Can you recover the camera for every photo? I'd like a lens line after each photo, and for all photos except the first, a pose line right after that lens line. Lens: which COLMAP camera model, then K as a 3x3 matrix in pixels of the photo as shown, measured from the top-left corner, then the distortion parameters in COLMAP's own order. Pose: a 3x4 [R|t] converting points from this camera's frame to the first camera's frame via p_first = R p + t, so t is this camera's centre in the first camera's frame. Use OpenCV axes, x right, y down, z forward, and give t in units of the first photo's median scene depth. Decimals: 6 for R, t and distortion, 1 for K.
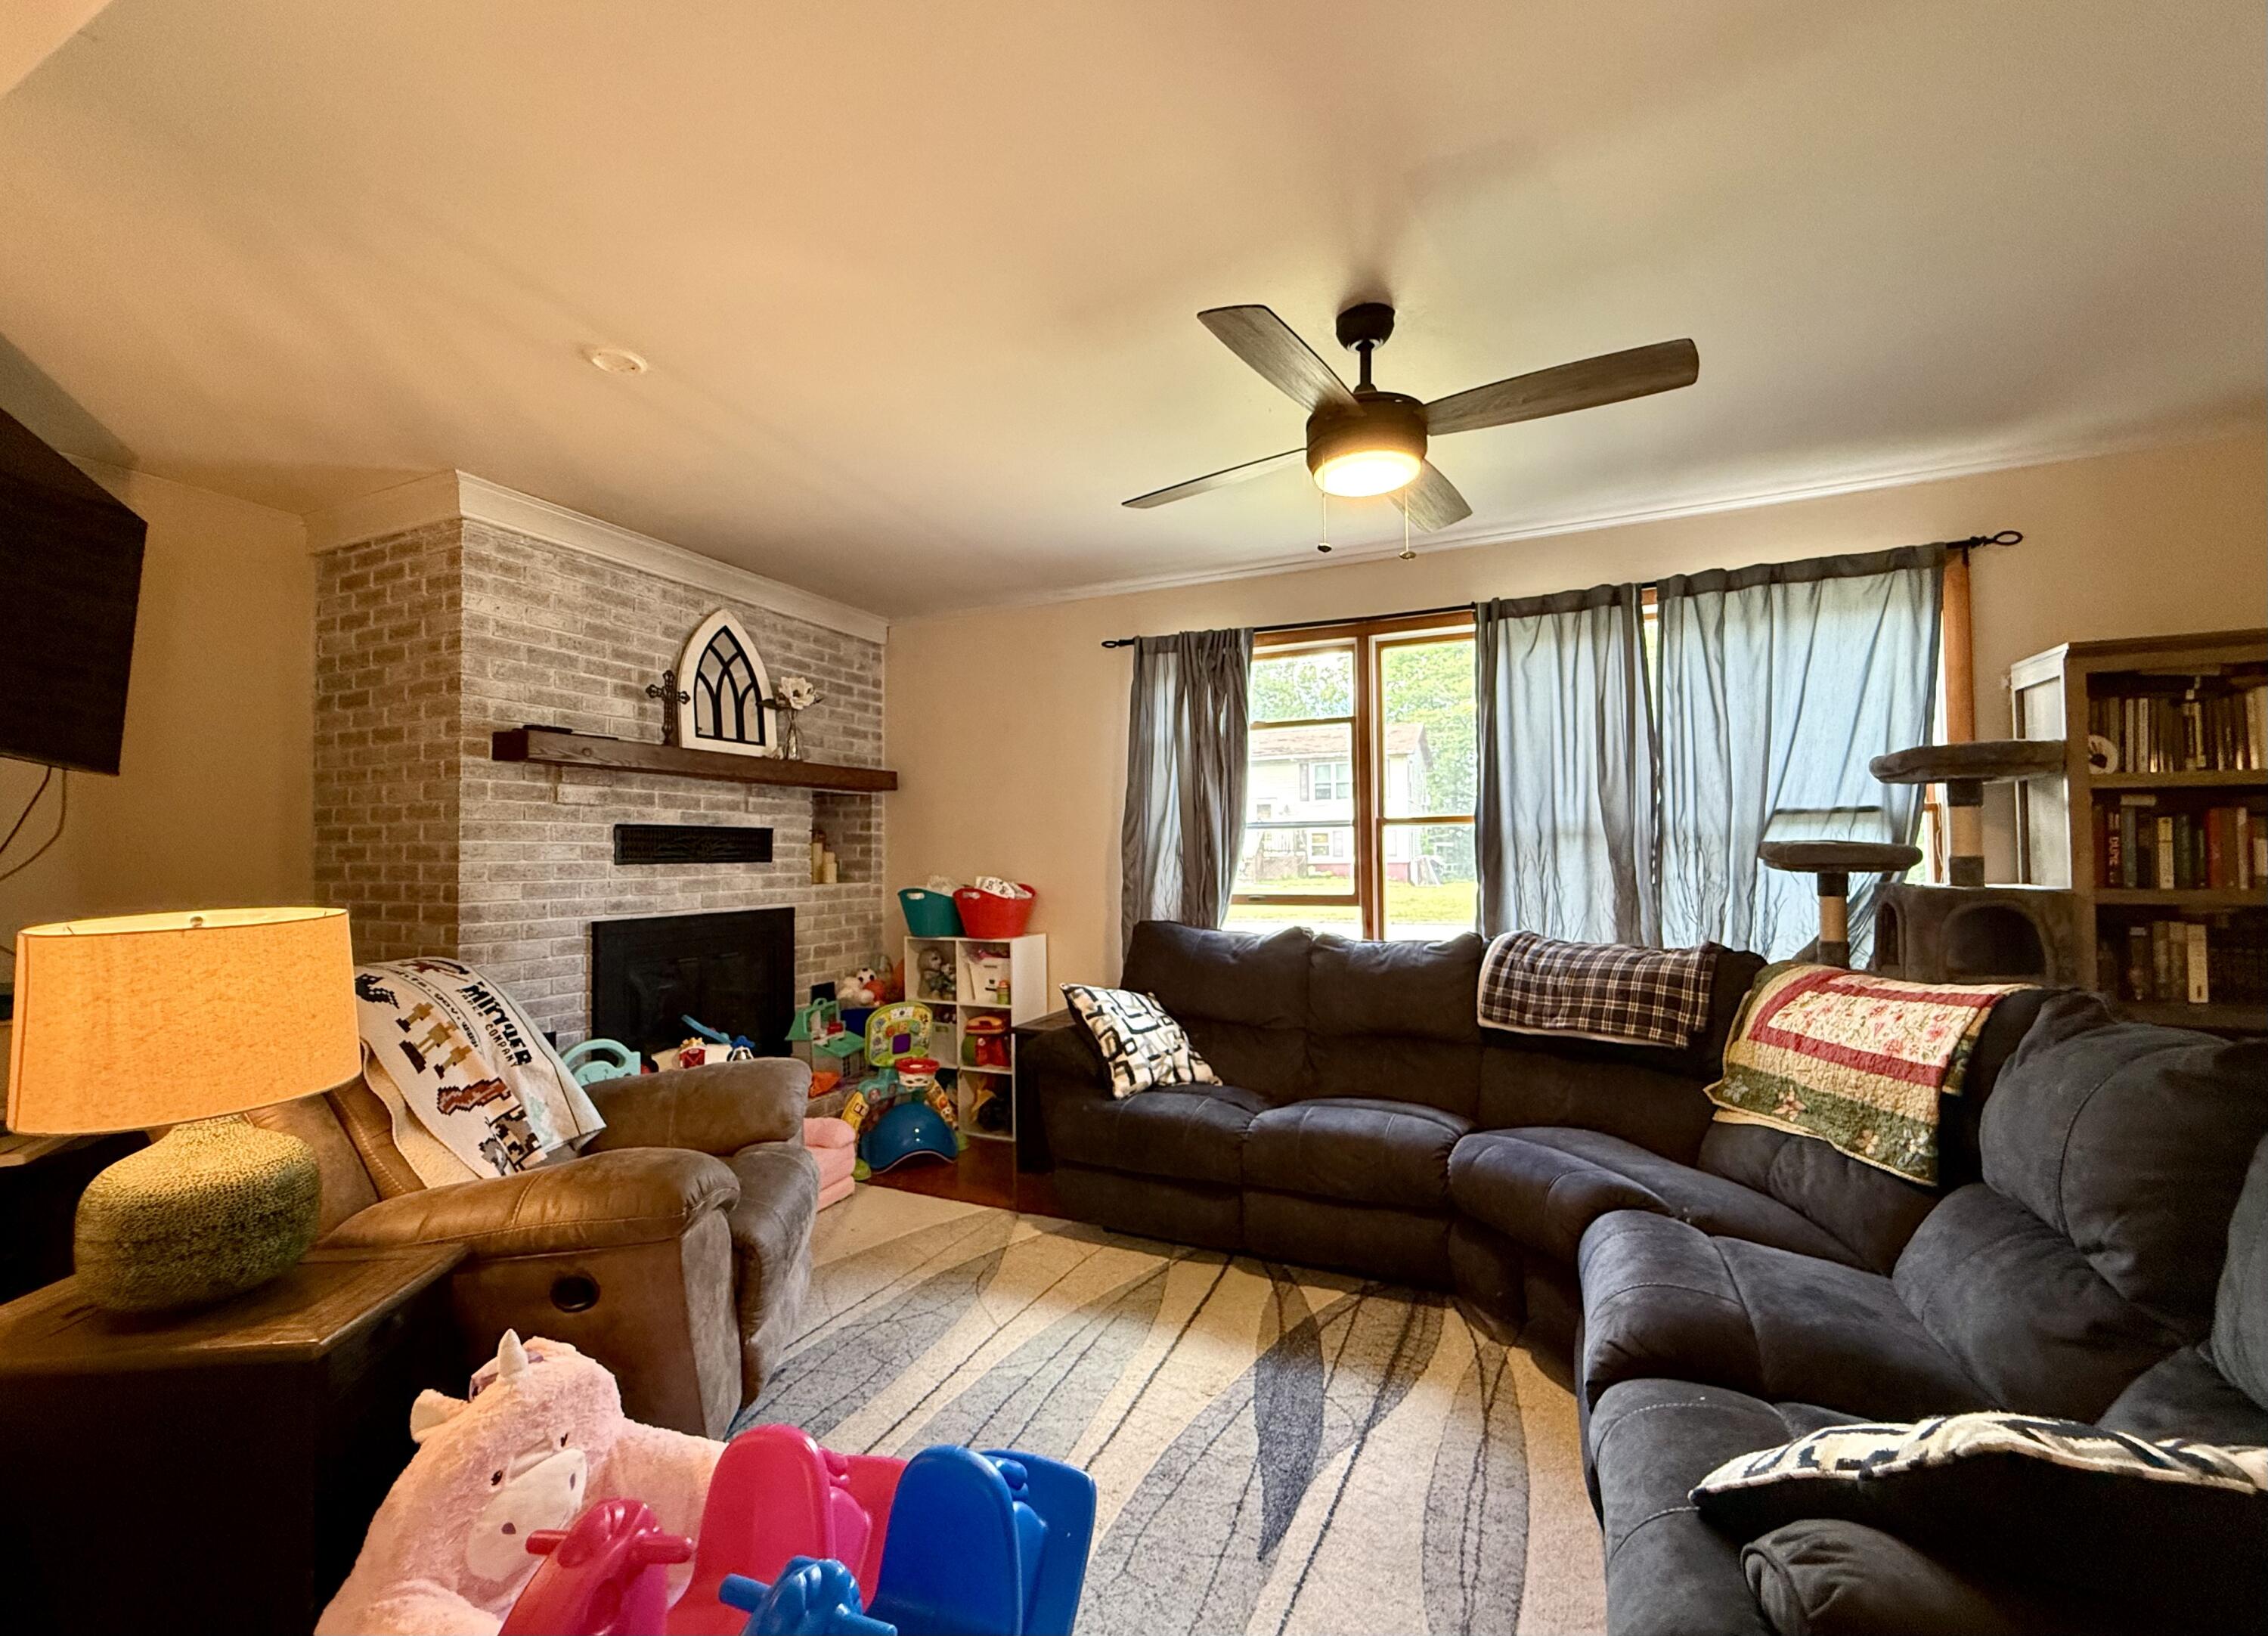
lens RADIAL K [[963.9, 0, 1145.7], [0, 963.9, 832.0], [0, 0, 1]] dist [0.001404, 0.000124]
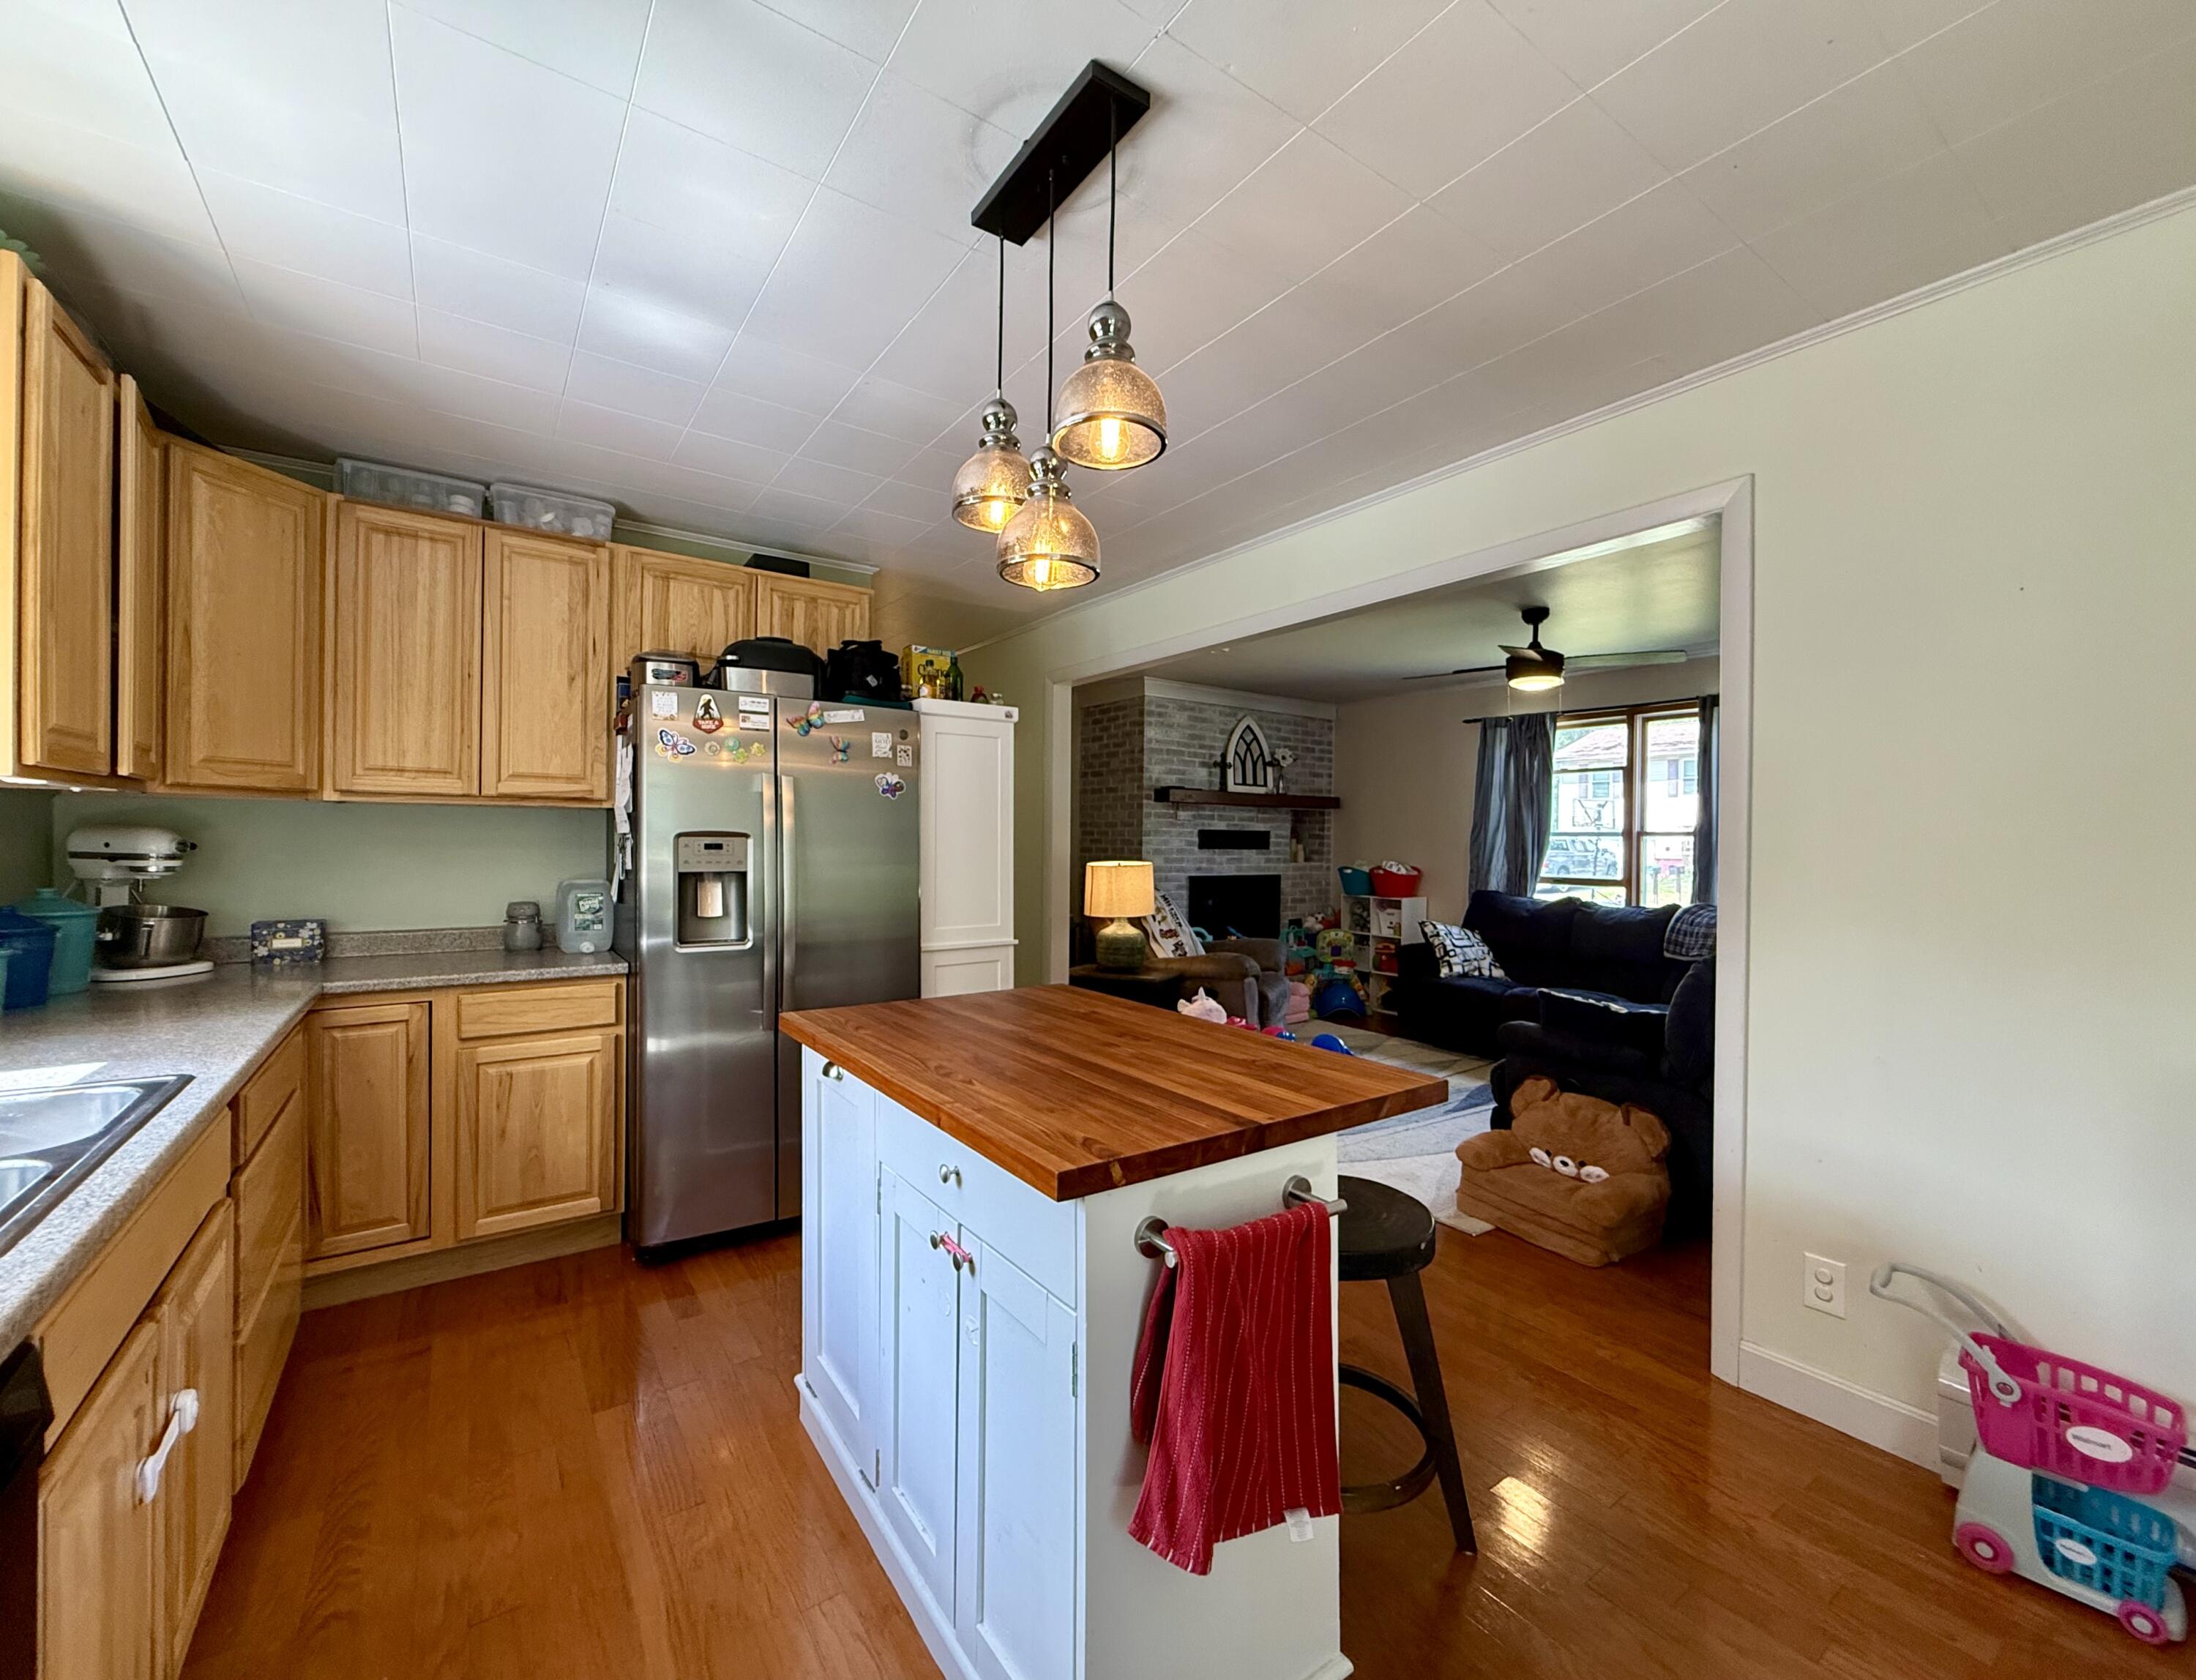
lens RADIAL K [[912.9, 0, 1112.6], [0, 912.9, 838.4], [0, 0, 1]] dist [-0.000640, -0.000035]
pose [[0.863664, 0.018988, -0.503709, 0.250650], [-0.009488, 0.999726, 0.021419, -0.026484], [0.503978, -0.013720, 0.863608, -0.711060]]
